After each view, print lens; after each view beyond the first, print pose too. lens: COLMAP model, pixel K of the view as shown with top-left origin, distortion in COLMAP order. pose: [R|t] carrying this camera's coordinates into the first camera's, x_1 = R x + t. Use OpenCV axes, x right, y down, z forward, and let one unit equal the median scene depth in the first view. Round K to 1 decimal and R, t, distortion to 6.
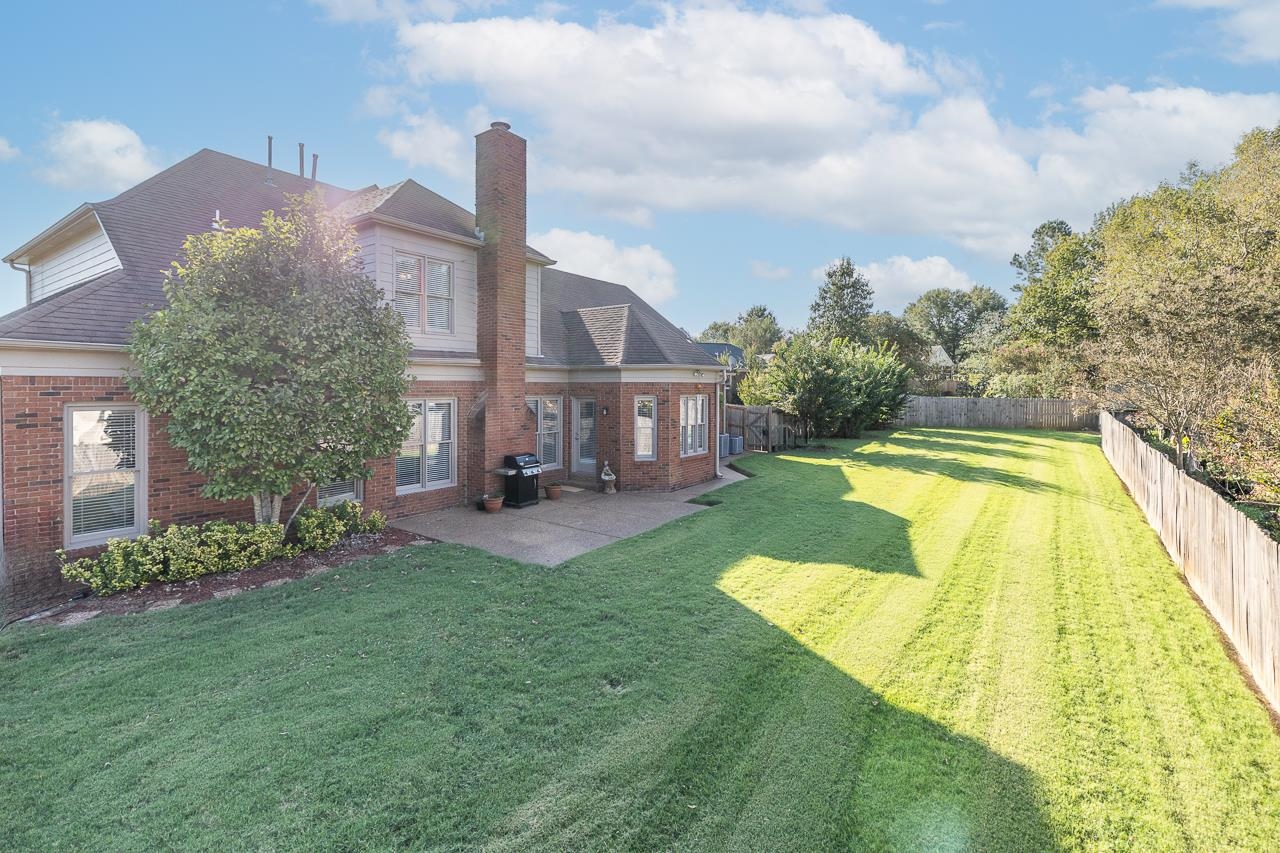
lens RADIAL K [[551.1, 0, 628.1], [0, 551.1, 407.7], [0, 0, 1]] dist [0.007225, -0.002459]
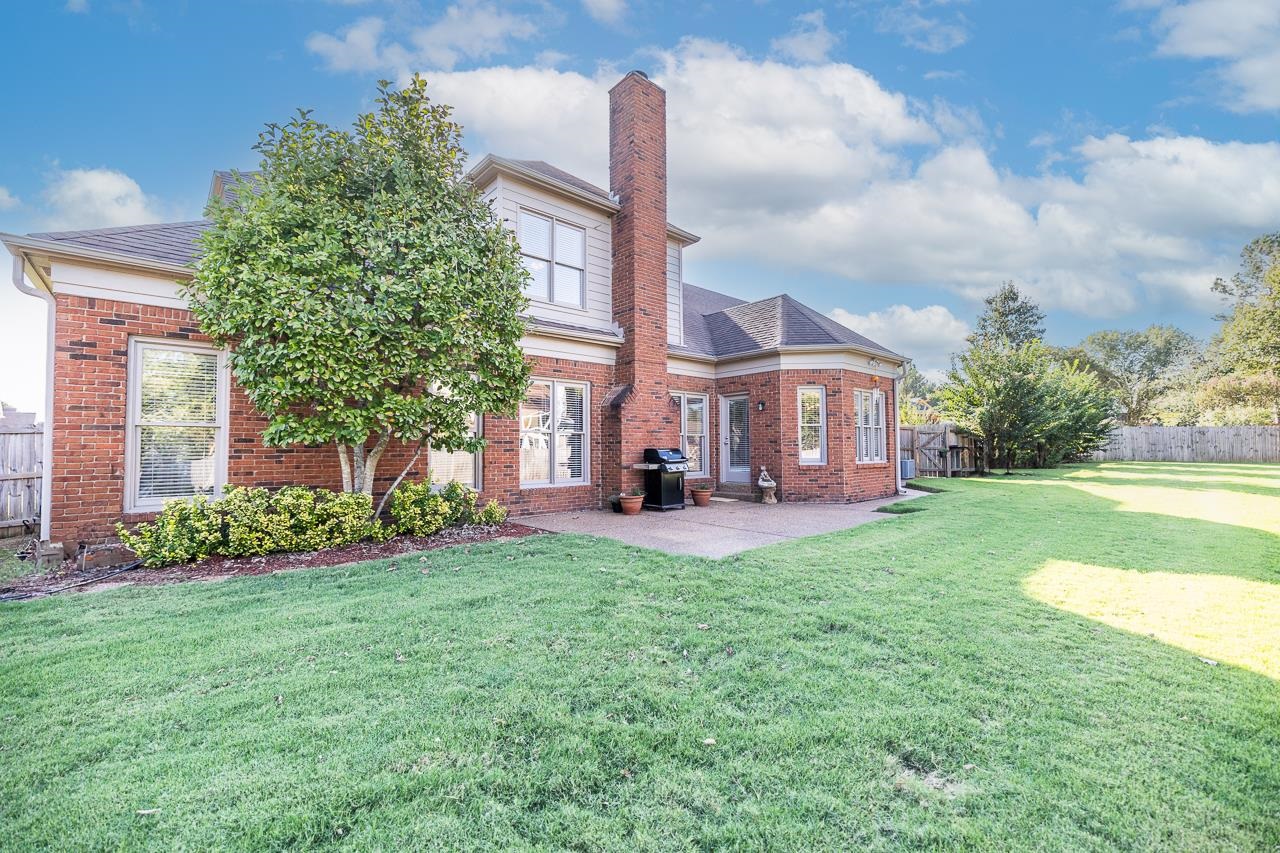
lens RADIAL K [[551.1, 0, 647.1], [0, 551.1, 426.5], [0, 0, 1]] dist [0.007225, -0.002459]
pose [[0.977562, -0.017489, -0.209921, -0.081991], [0.008714, 0.999052, -0.042655, 0.165380], [0.210468, 0.039869, 0.976787, 0.342770]]
